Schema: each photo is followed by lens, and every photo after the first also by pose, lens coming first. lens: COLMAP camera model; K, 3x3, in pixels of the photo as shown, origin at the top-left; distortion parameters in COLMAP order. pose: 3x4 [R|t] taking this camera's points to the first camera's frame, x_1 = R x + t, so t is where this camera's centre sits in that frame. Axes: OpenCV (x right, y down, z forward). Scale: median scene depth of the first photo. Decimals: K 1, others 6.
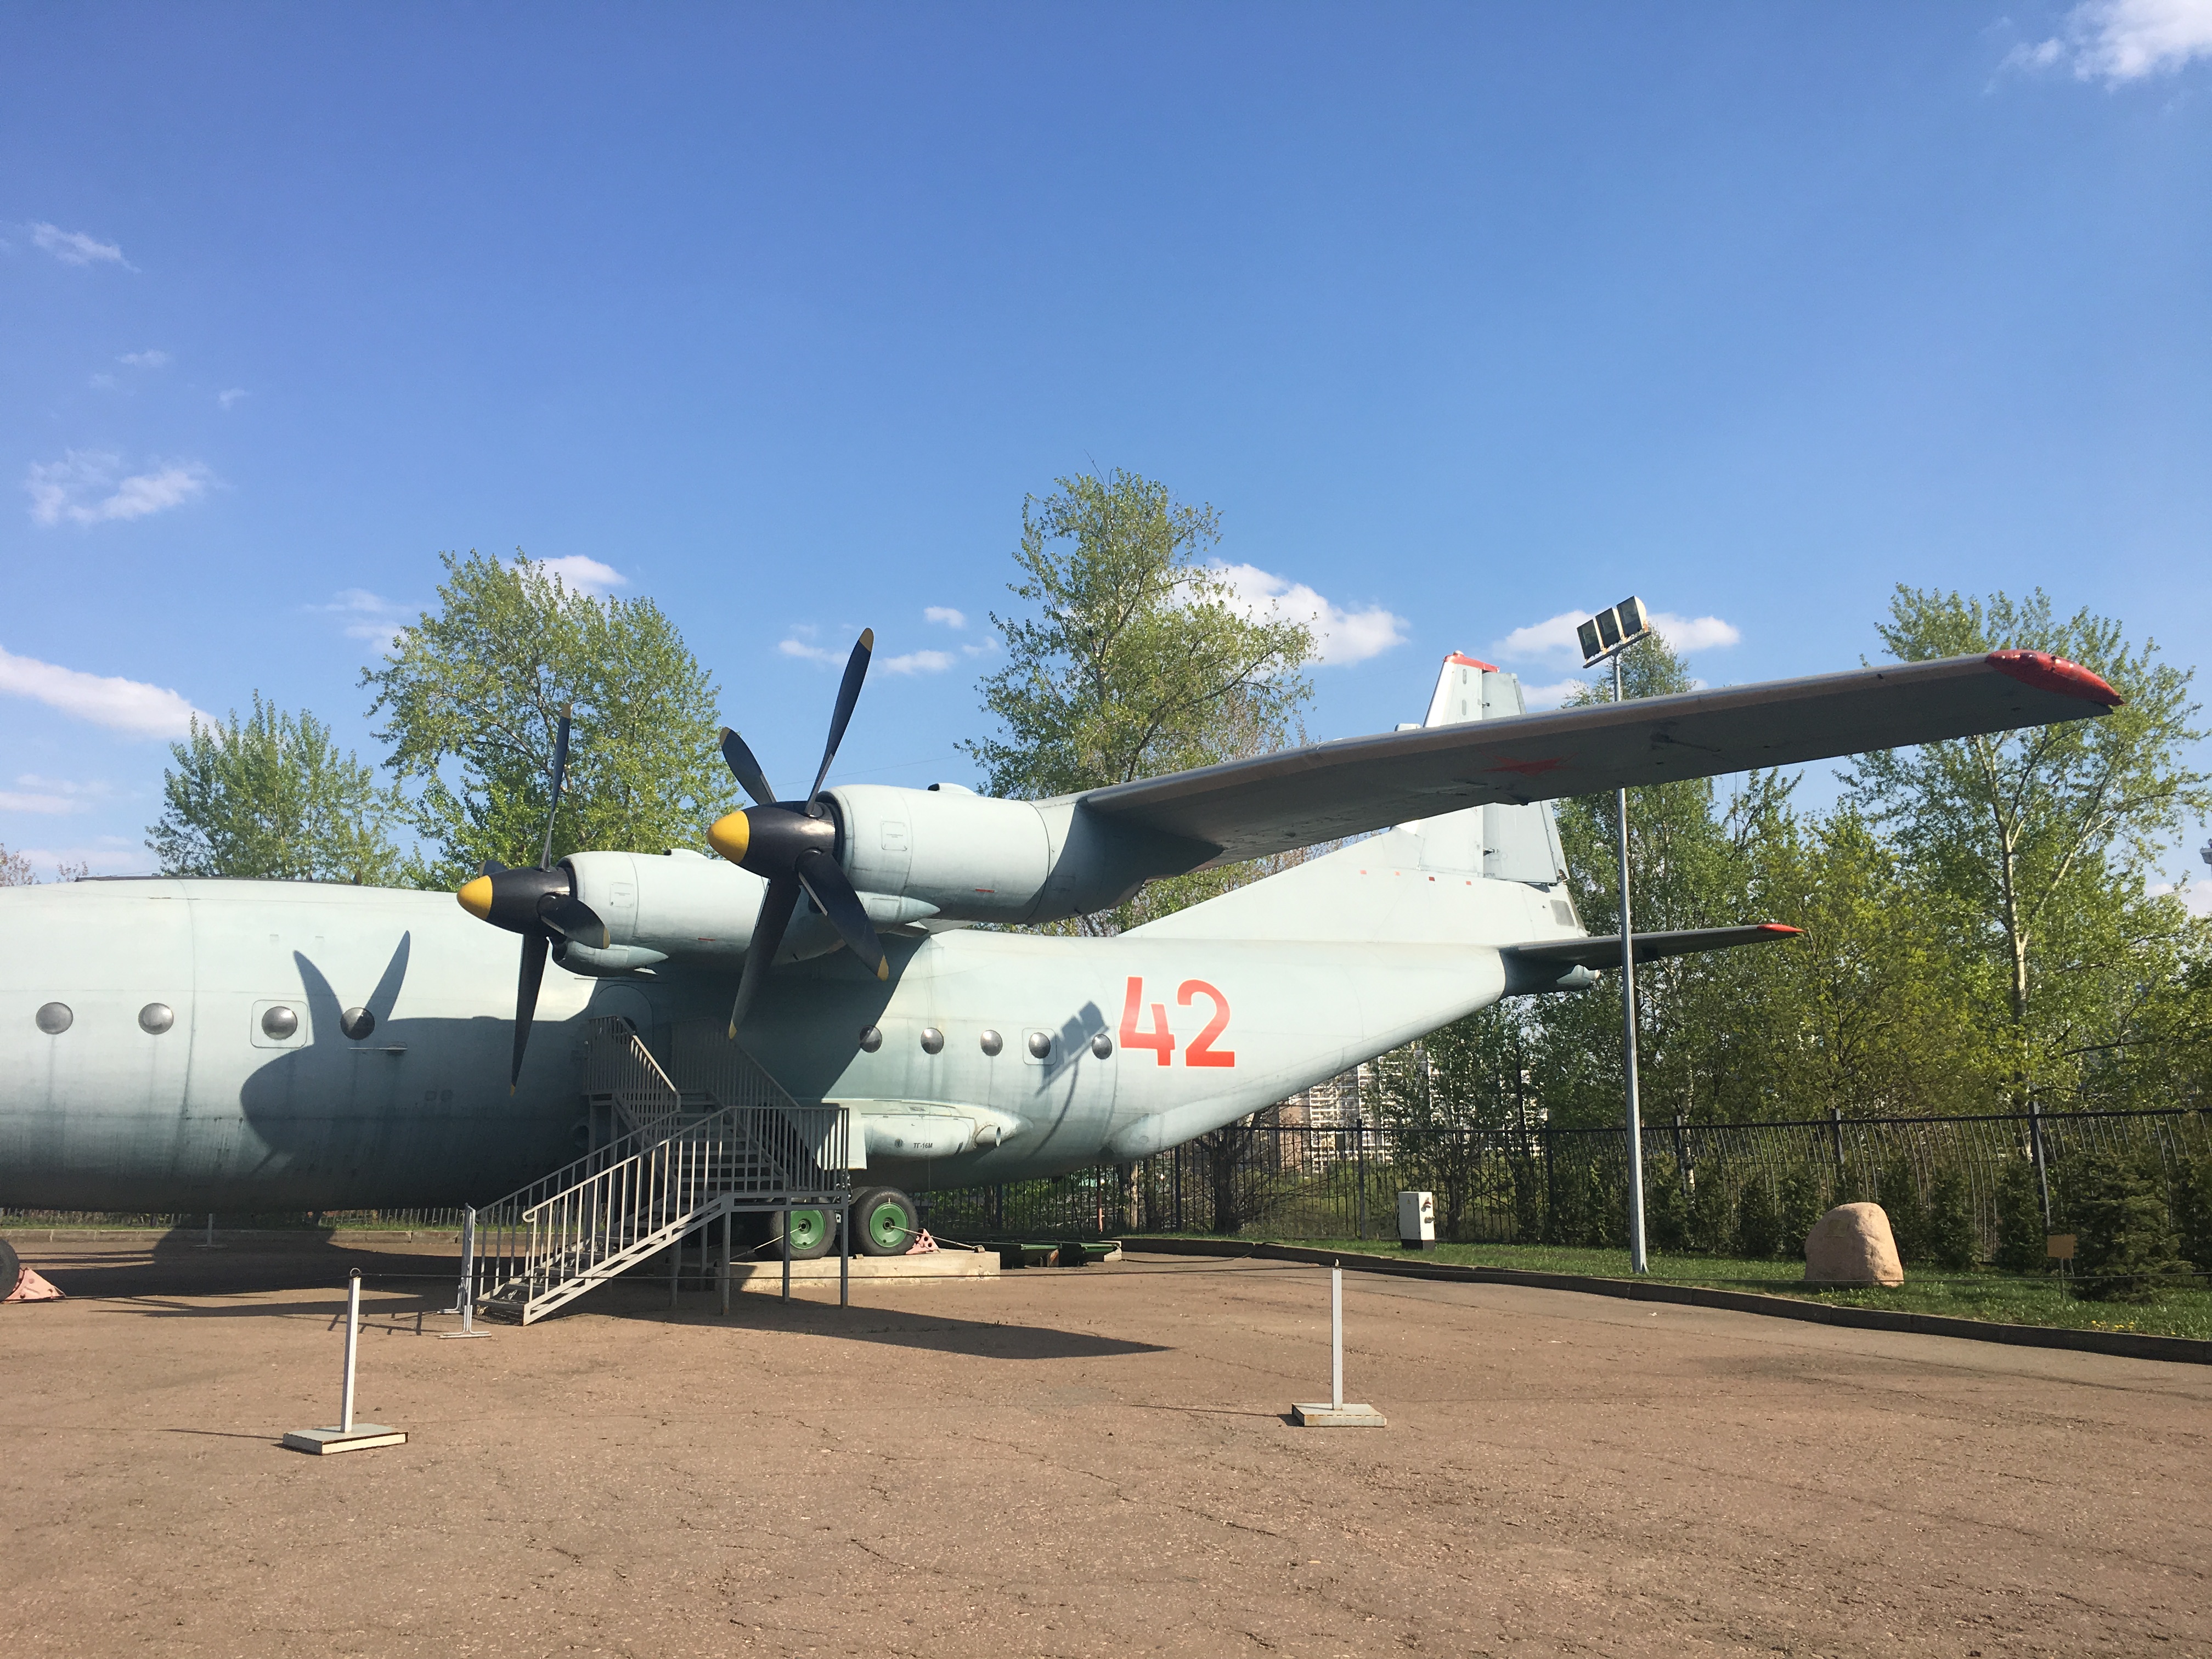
lens RADIAL K [[1872.0, 0, 1131.6], [0, 1872.0, 824.6], [0, 0, 1]] dist [0.068130, -0.102566]
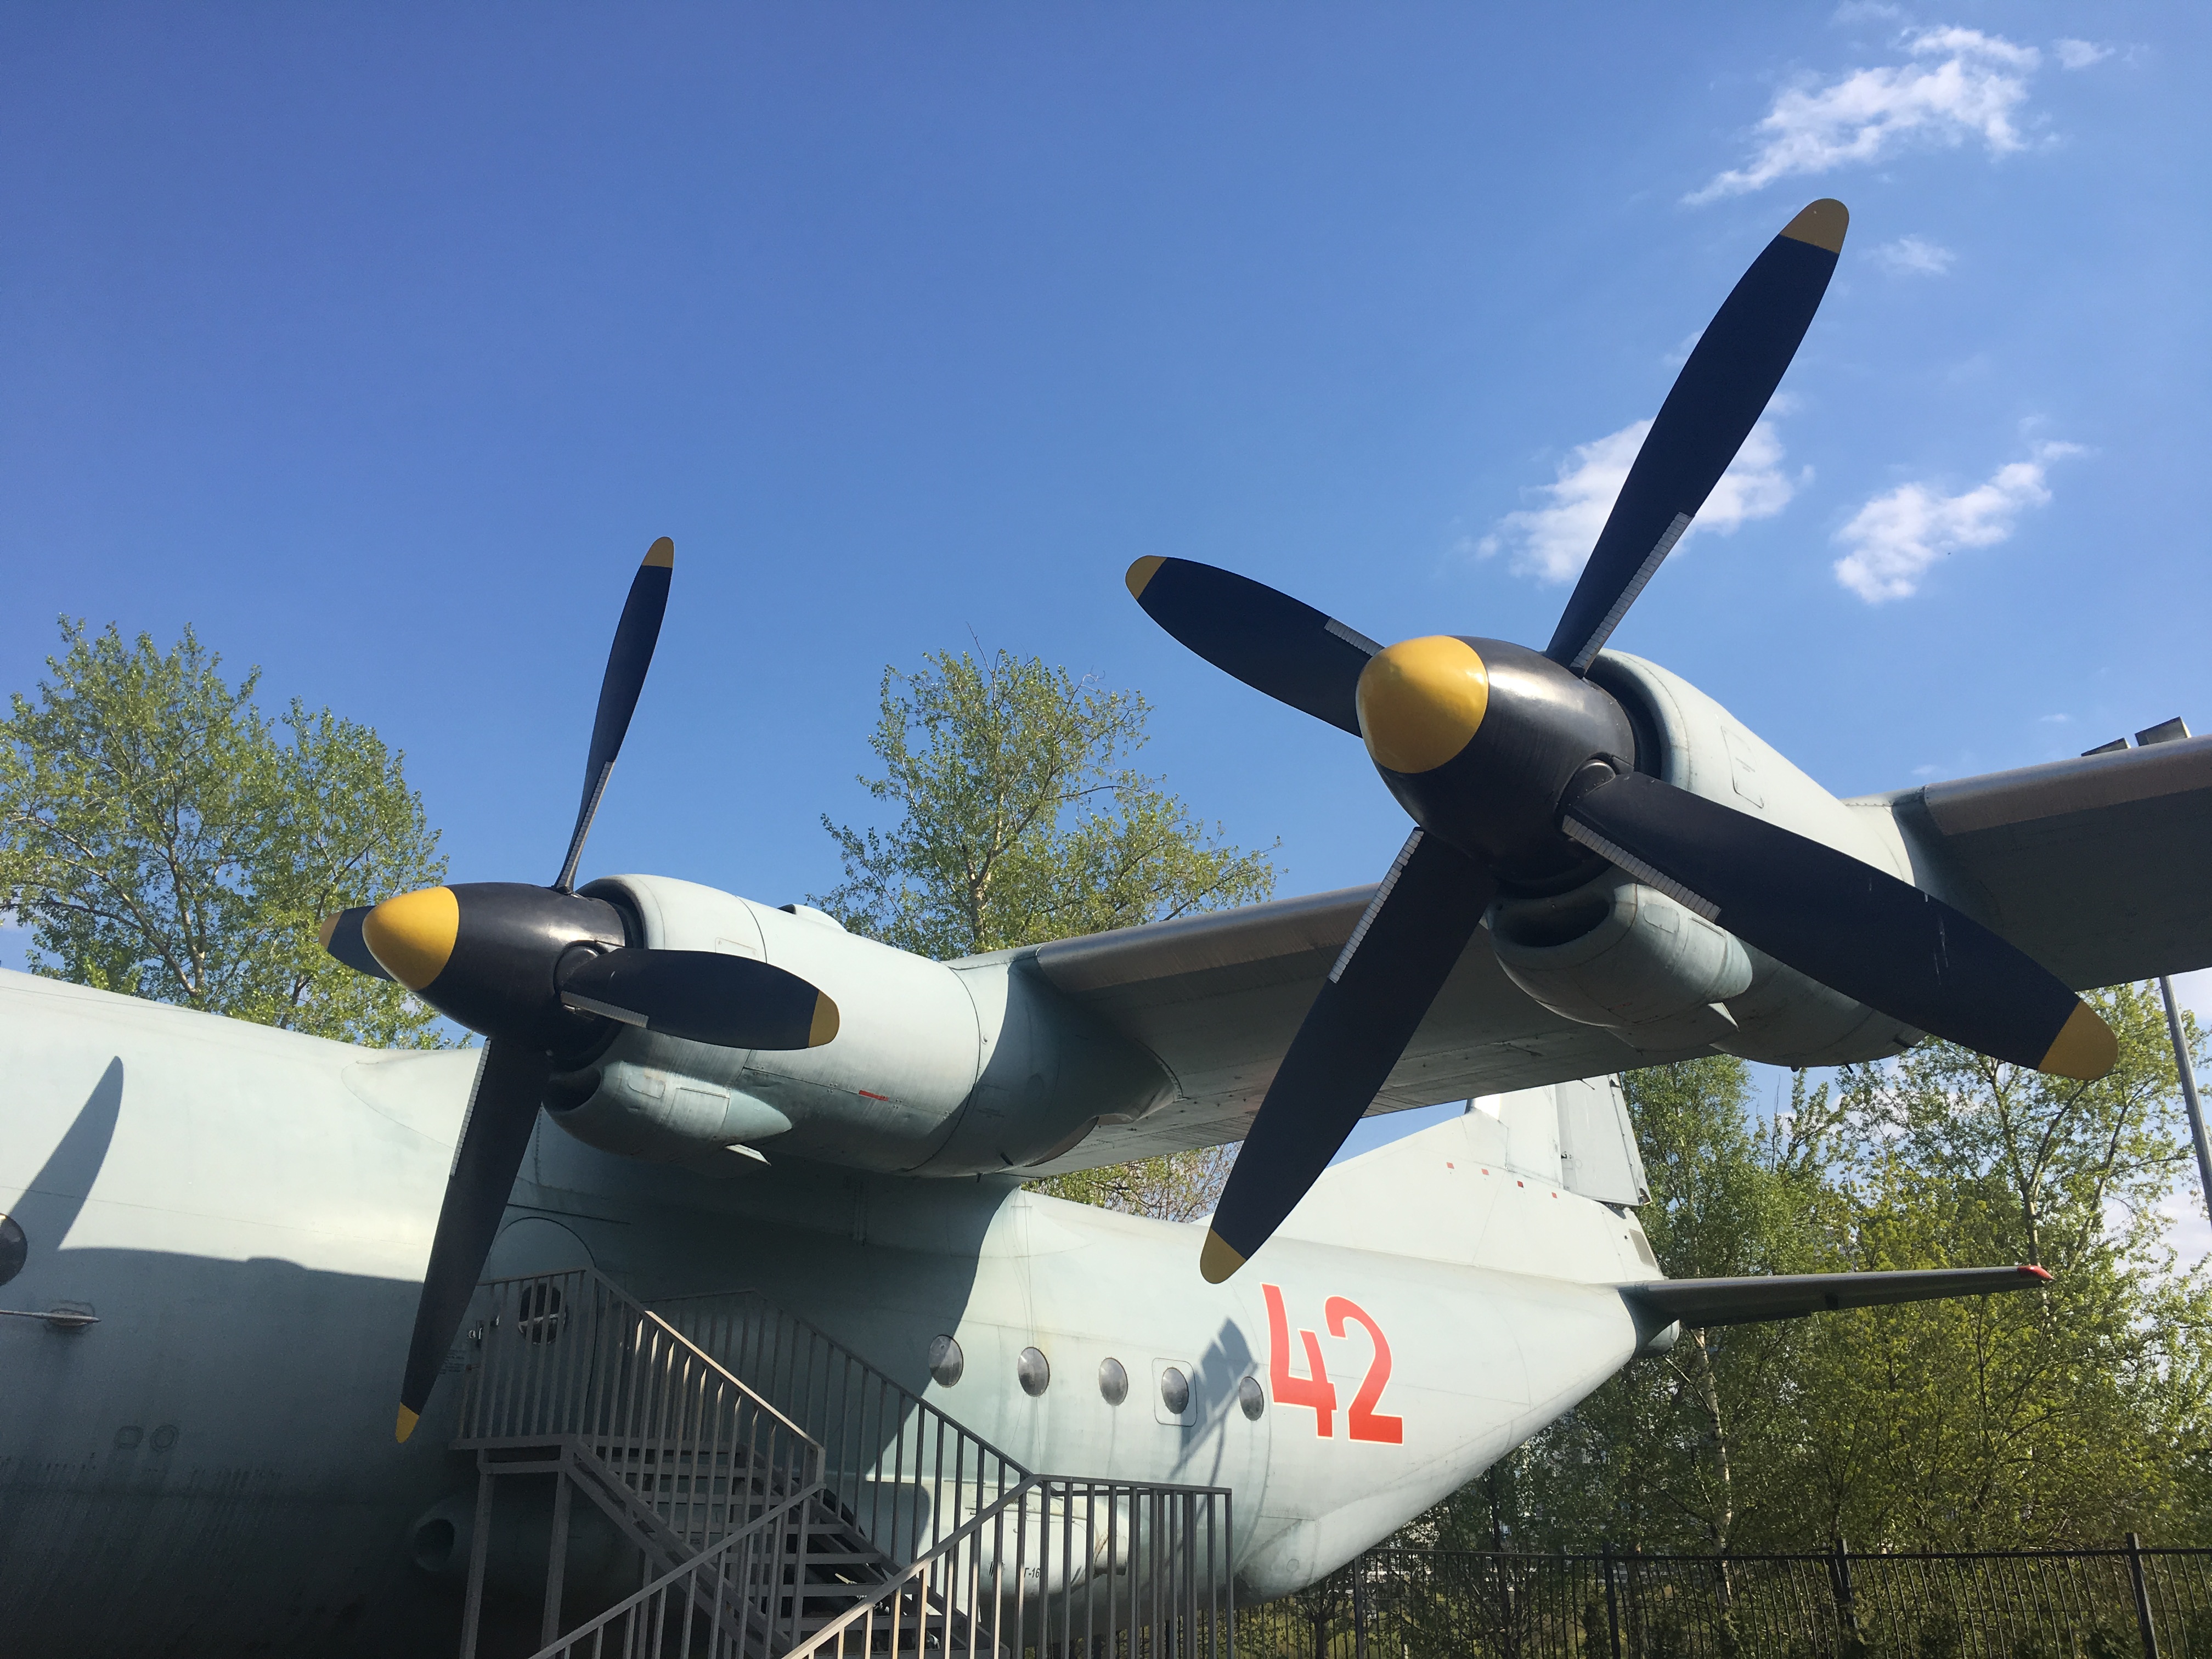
lens RADIAL K [[1872.0, 0, 1127.3], [0, 1872.0, 829.5], [0, 0, 1]] dist [0.068130, -0.102566]
pose [[0.966482, 0.099702, 0.236583, -0.214664], [-0.048494, 0.975820, -0.213130, 0.071859], [-0.252112, 0.194514, 0.947947, 0.408533]]
